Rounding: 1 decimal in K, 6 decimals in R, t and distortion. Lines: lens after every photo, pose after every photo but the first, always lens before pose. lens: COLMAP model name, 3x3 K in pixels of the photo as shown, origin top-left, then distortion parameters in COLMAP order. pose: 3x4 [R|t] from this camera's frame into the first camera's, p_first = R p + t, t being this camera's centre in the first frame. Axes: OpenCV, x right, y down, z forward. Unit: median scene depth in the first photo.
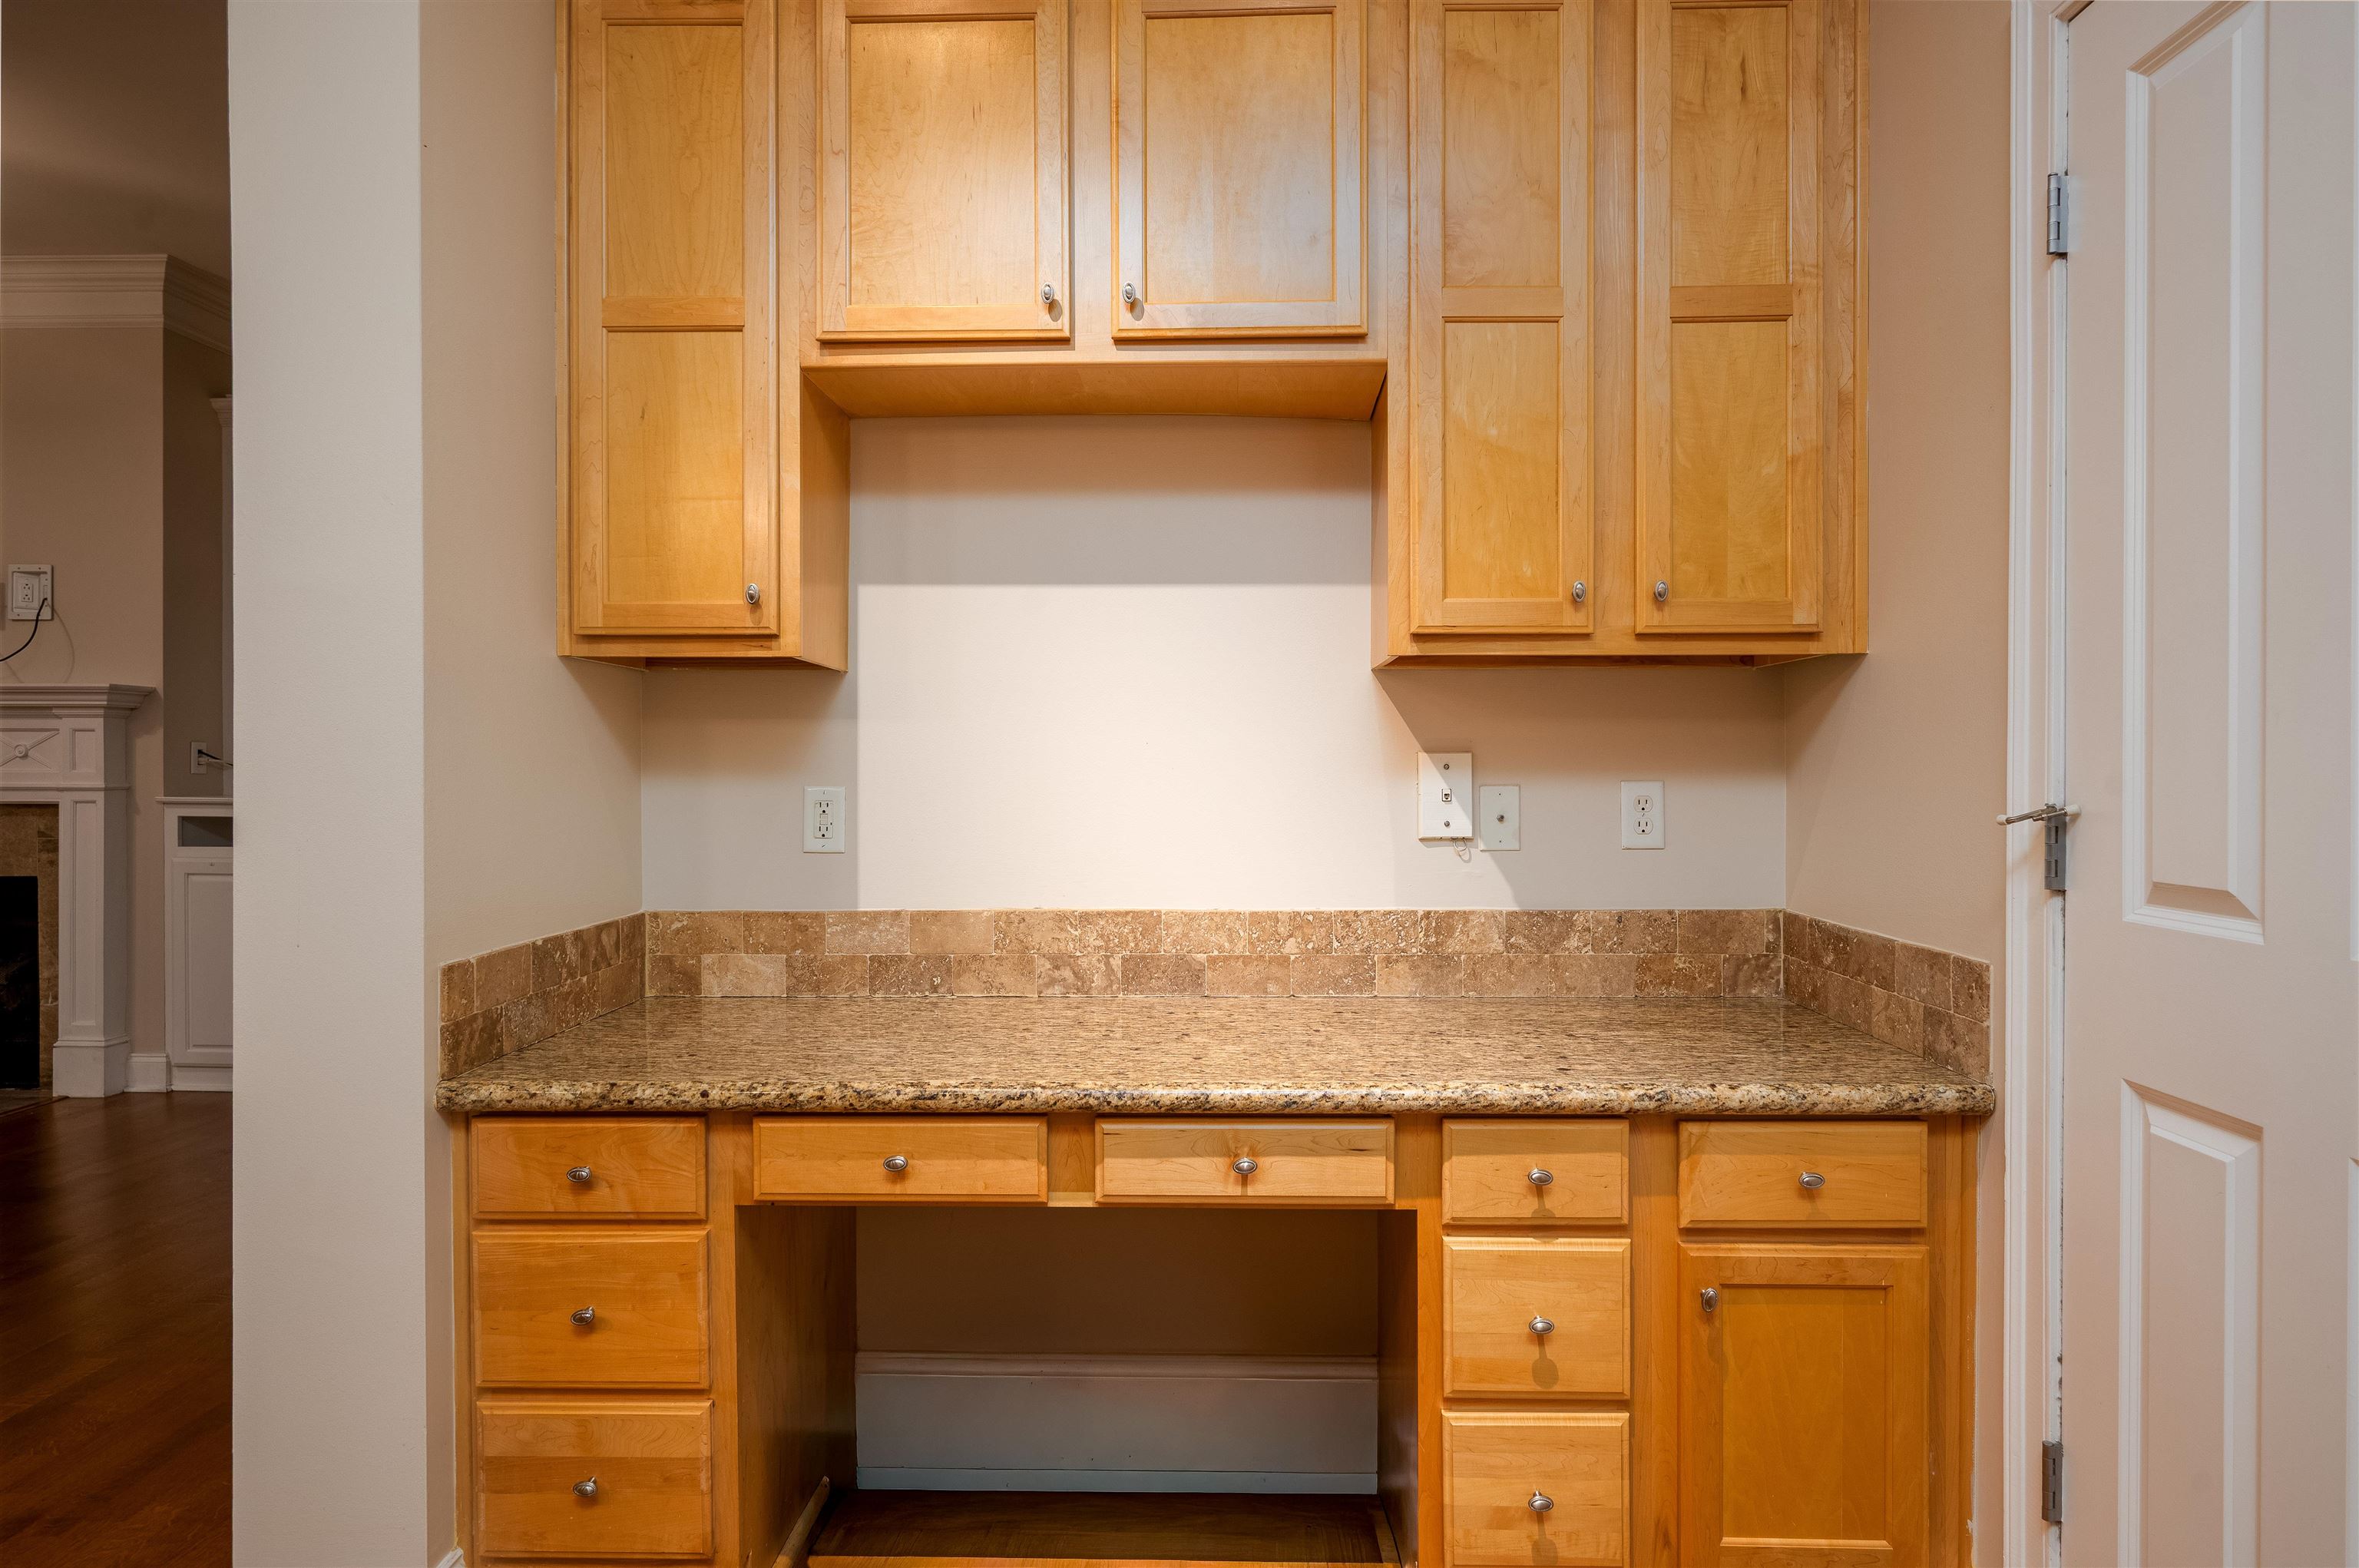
lens RADIAL K [[1364.9, 0, 1183.3], [0, 1364.9, 780.7], [0, 0, 1]] dist [0.000038, 0.000899]
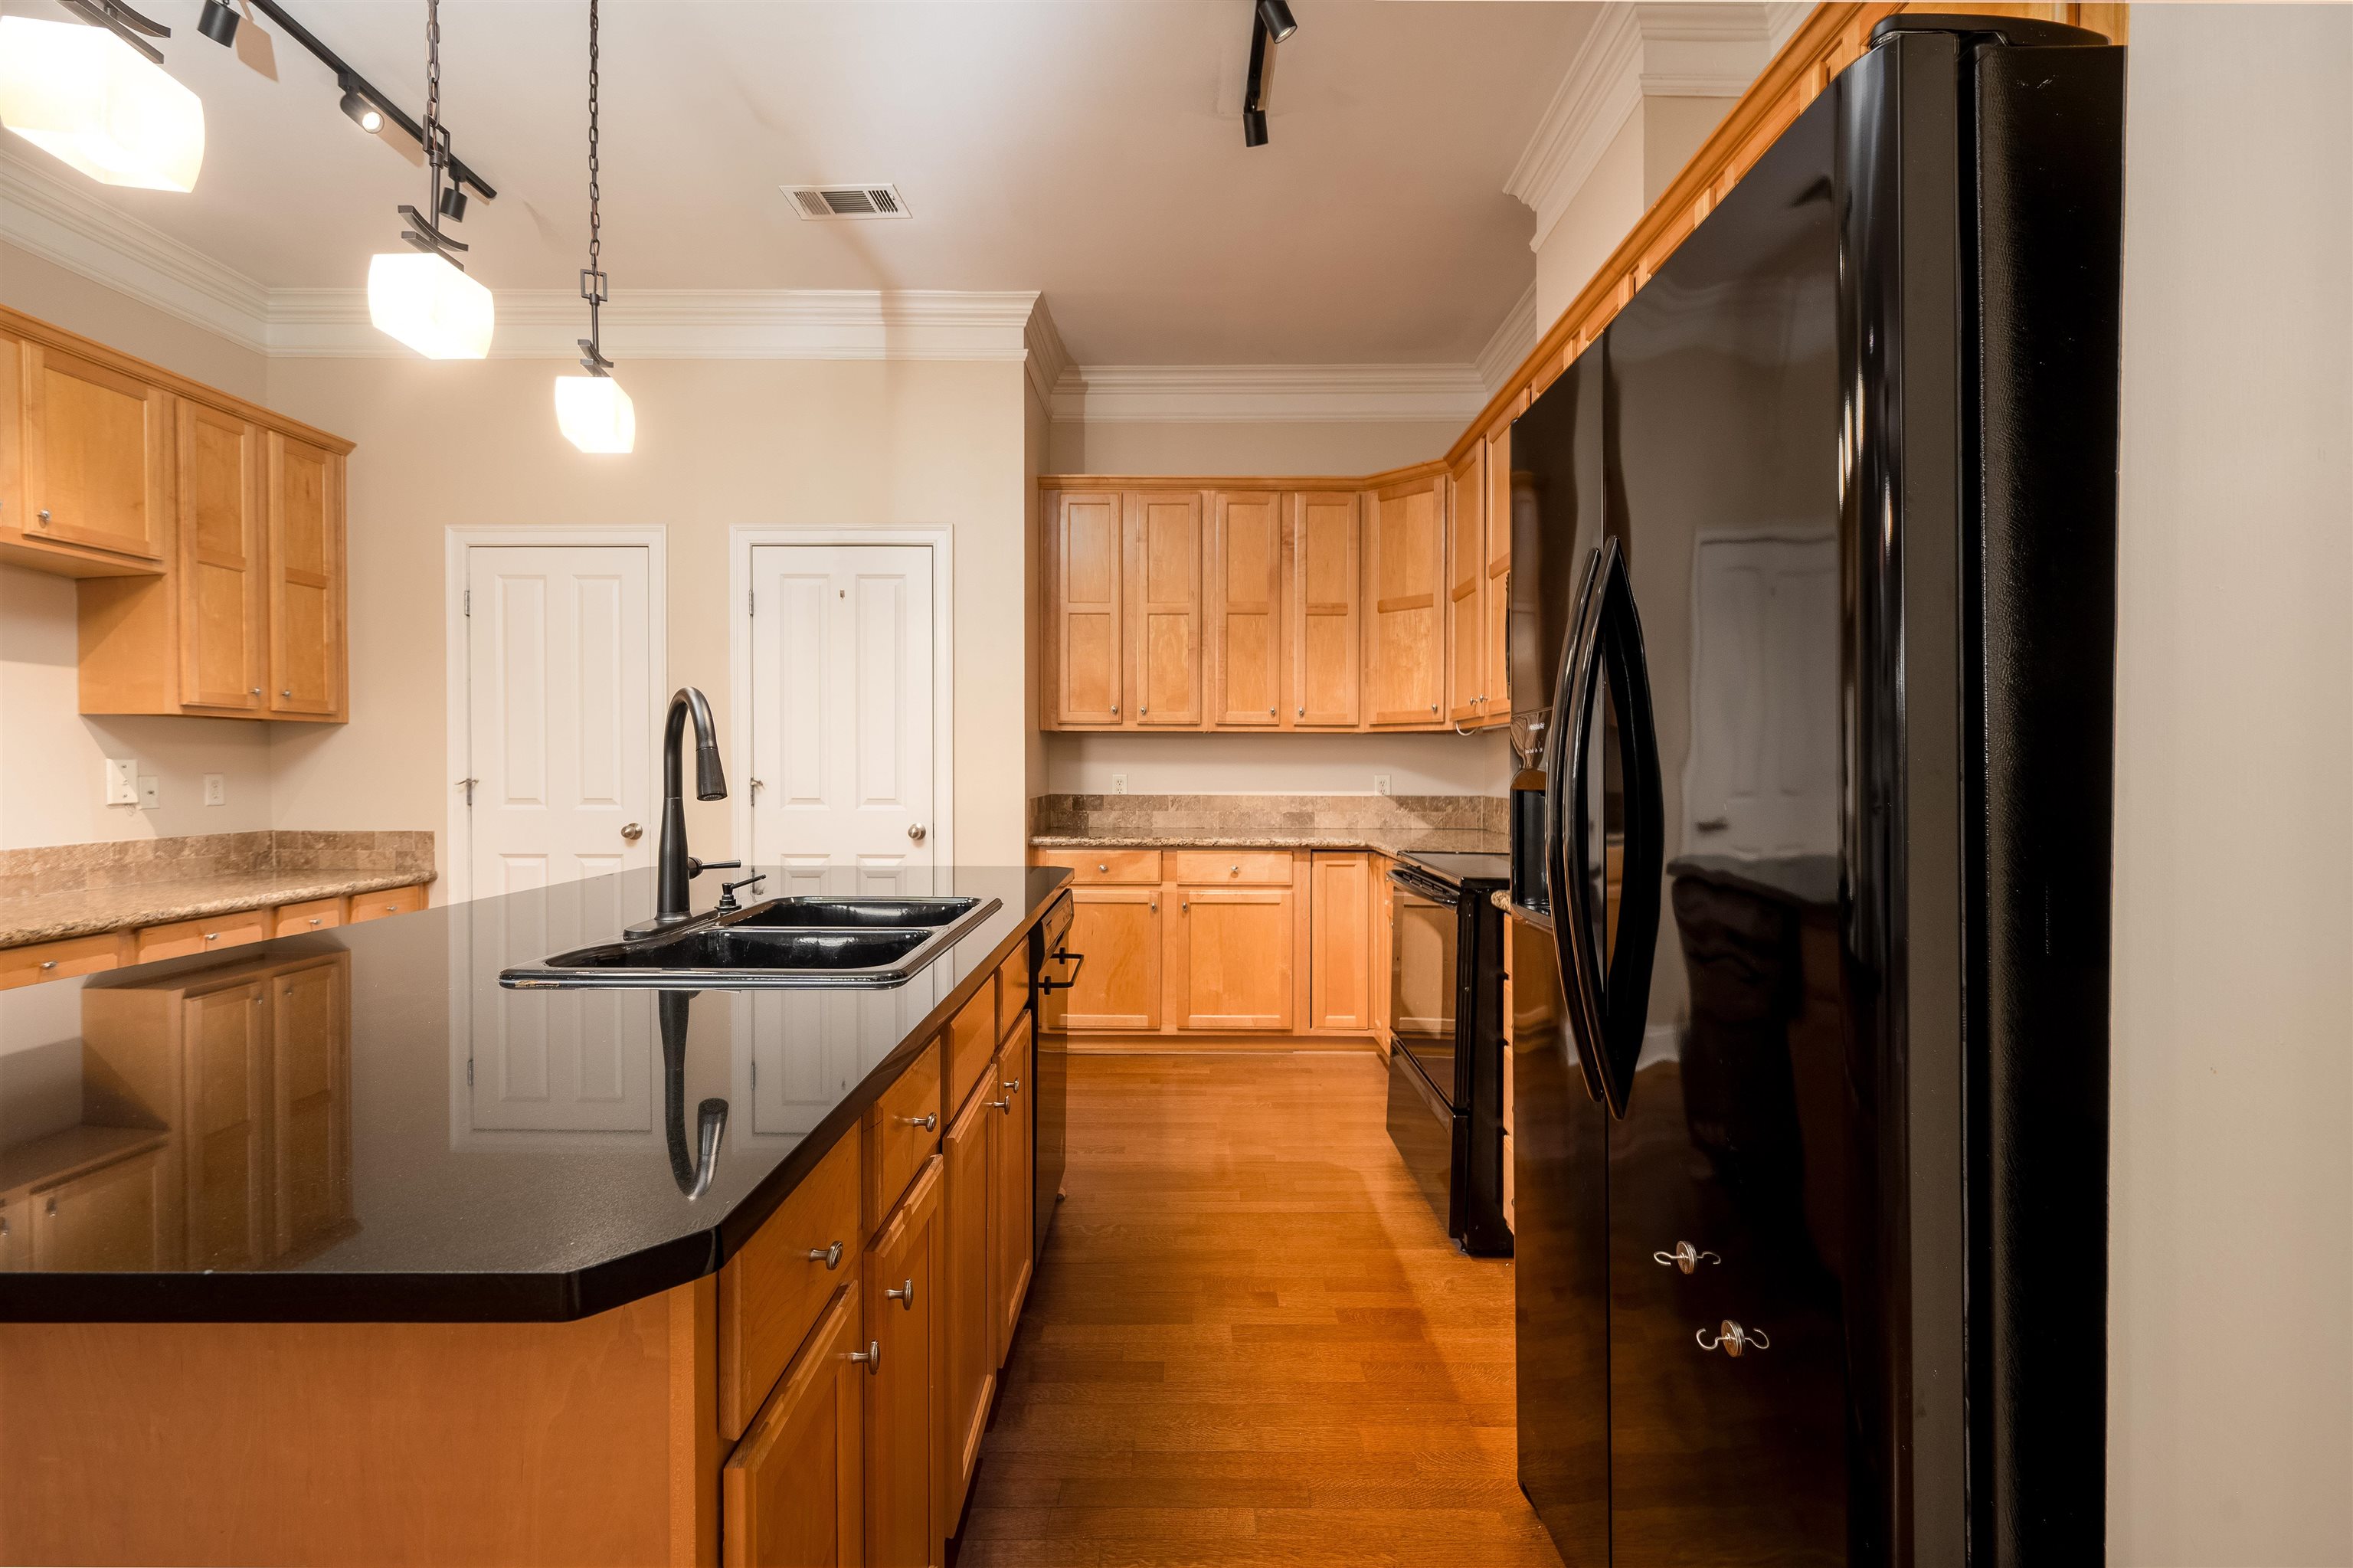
lens RADIAL K [[1071.7, 0, 1178.5], [0, 1071.7, 778.7], [0, 0, 1]] dist [0.003052, 0.000420]
pose [[-0.013854, -0.009874, 0.999855, -1.352173], [0.010881, 0.999891, 0.010025, 0.007802], [-0.999845, 0.011018, -0.013745, -0.471504]]
